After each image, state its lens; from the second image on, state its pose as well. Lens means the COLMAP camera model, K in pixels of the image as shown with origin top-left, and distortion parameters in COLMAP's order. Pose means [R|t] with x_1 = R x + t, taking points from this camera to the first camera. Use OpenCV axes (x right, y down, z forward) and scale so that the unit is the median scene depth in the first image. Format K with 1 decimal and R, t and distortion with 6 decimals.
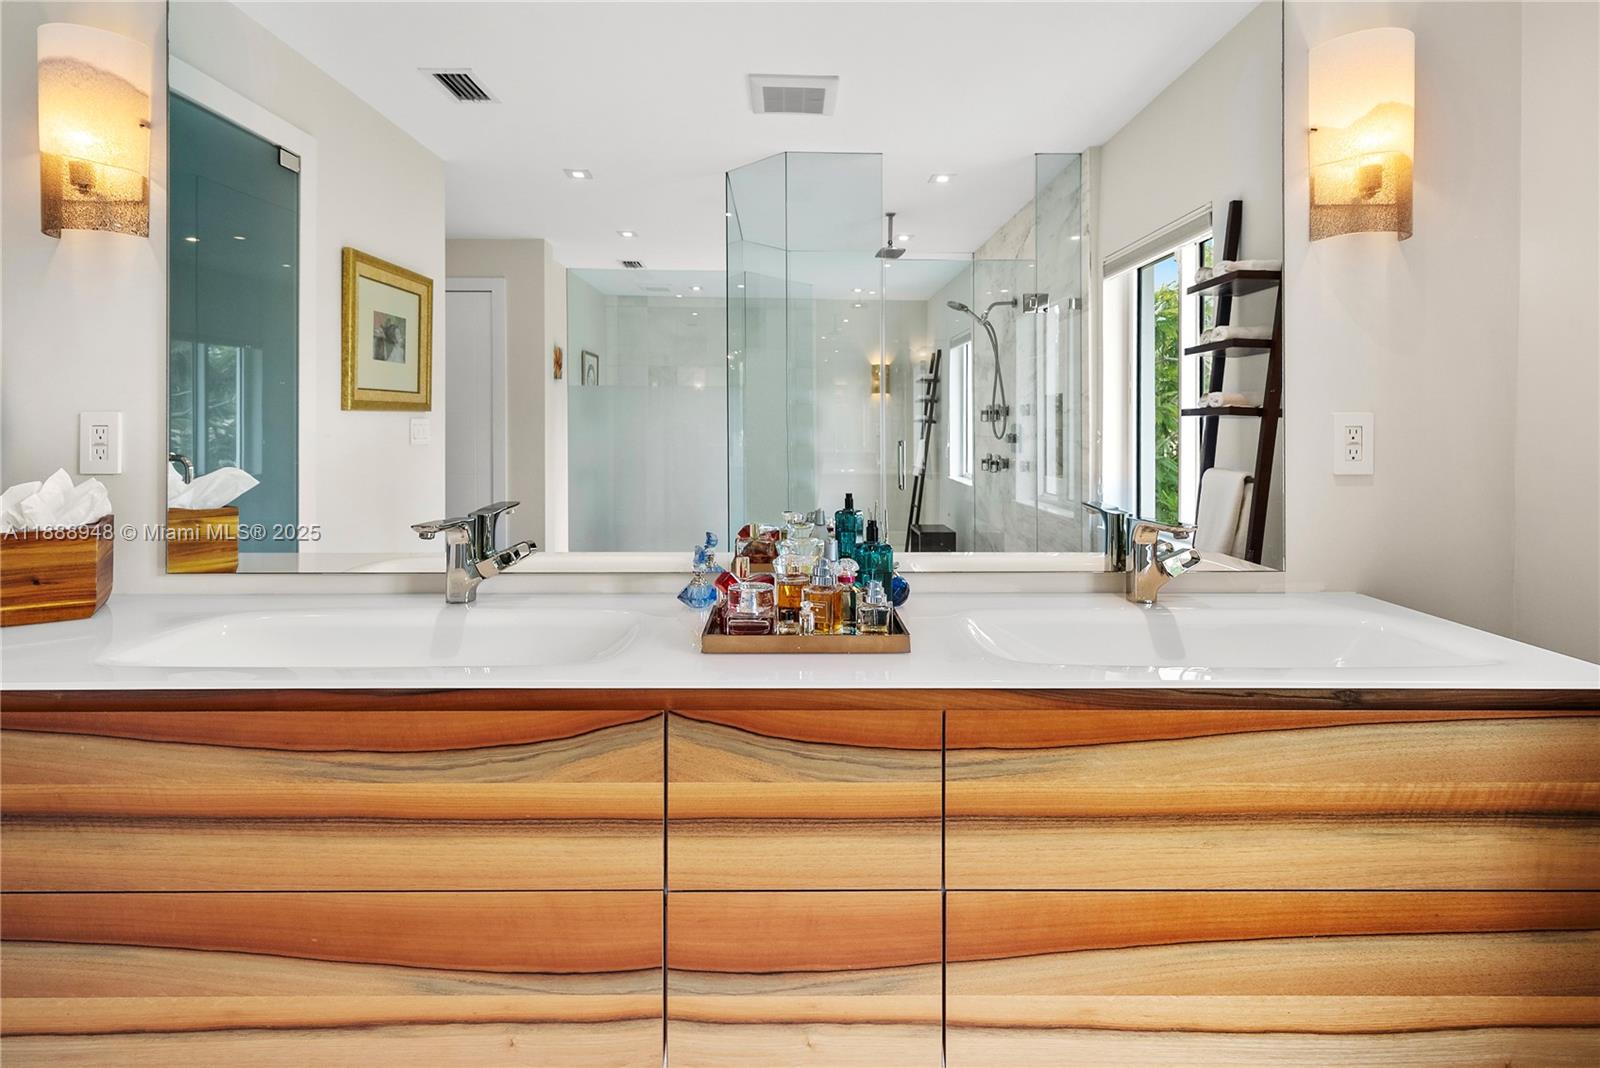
lens RADIAL K [[752.9, 0, 799.2], [0, 752.9, 424.1], [0, 0, 1]] dist [-0.003047, 0.000955]
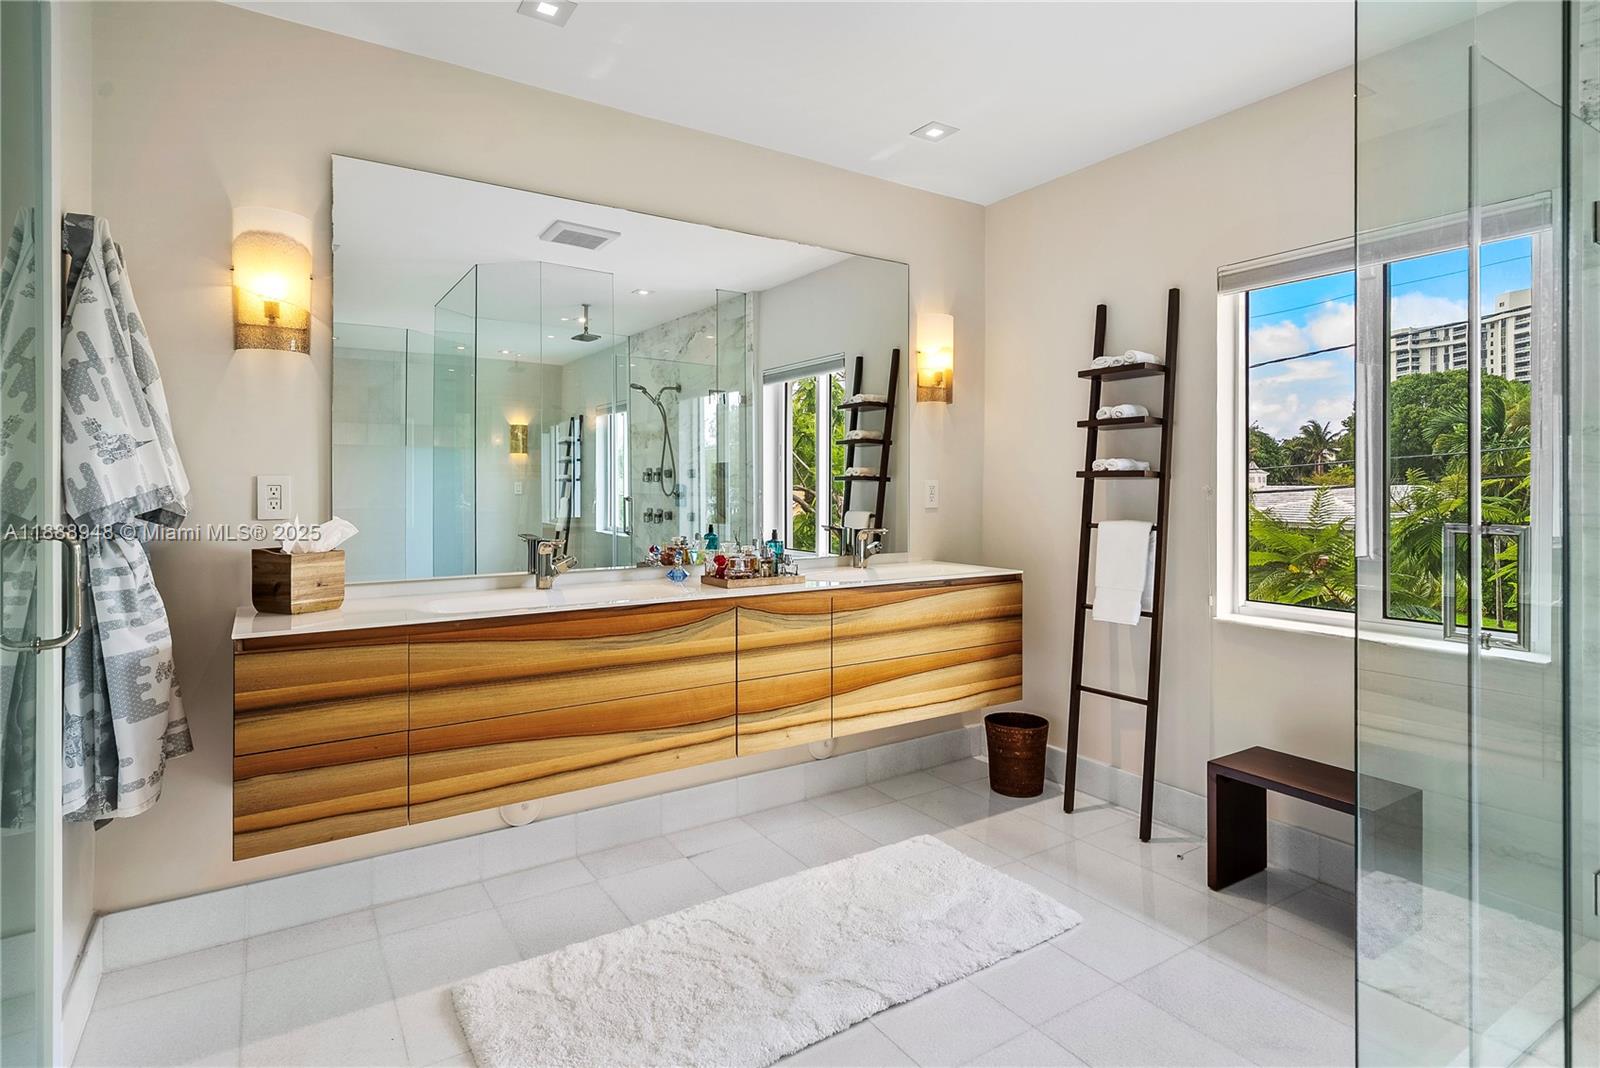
lens RADIAL K [[813.1, 0, 798.2], [0, 813.1, 484.7], [0, 0, 1]] dist [0.000448, -0.000067]
pose [[0.837275, 0.002837, 0.546774, -0.964349], [-0.004091, 0.999991, 0.001076, -0.003511], [-0.546766, -0.003138, 0.837279, -0.851625]]
